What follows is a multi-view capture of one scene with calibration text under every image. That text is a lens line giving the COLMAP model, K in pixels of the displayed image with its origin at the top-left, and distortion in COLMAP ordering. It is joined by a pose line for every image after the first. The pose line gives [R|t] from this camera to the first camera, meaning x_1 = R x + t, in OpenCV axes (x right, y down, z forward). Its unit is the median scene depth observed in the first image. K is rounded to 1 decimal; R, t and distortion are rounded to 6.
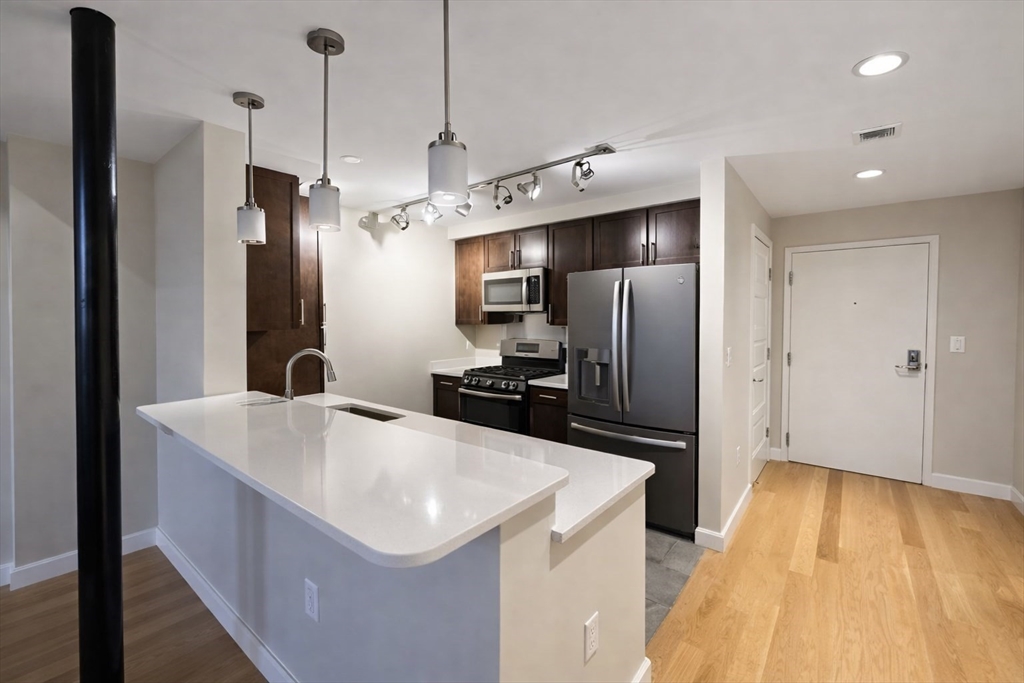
lens RADIAL K [[434.3, 0, 494.7], [0, 434.3, 327.9], [0, 0, 1]] dist [0.111456, -0.000028]
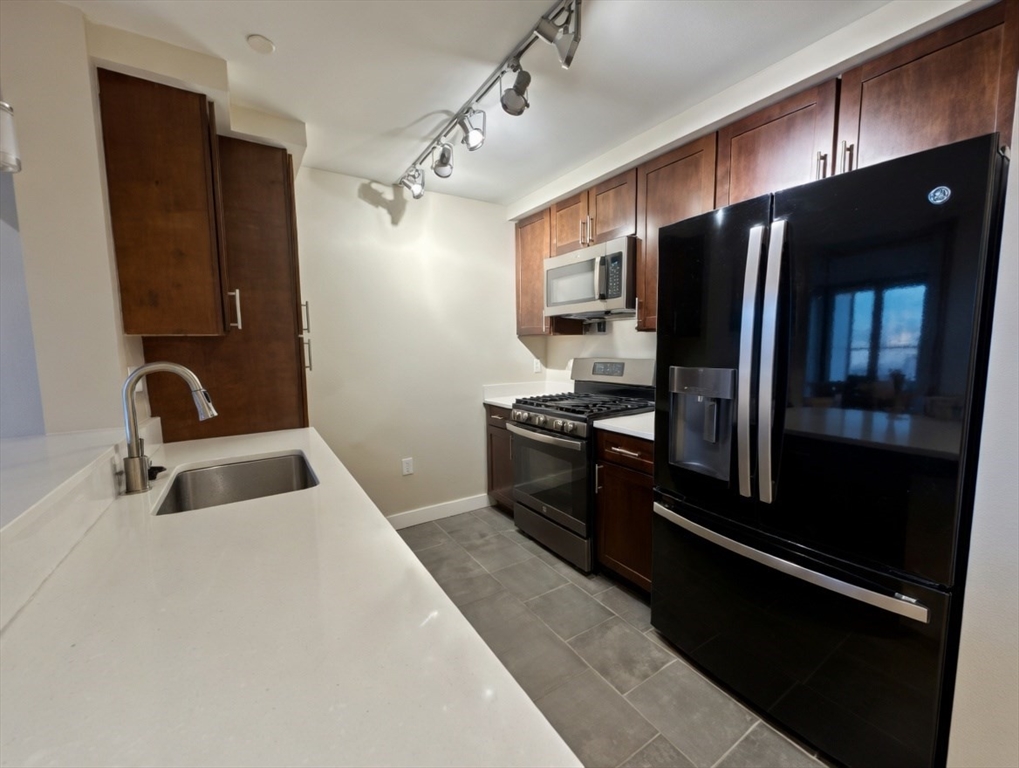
lens RADIAL K [[410.5, 0, 509.5], [0, 410.5, 384.0], [0, 0, 1]] dist [0.027070, -0.000023]
pose [[0.956513, 0.022160, -0.290846, 0.114655], [0.000746, 0.996921, 0.078409, 0.019757], [0.291688, -0.075216, 0.953551, 0.350744]]
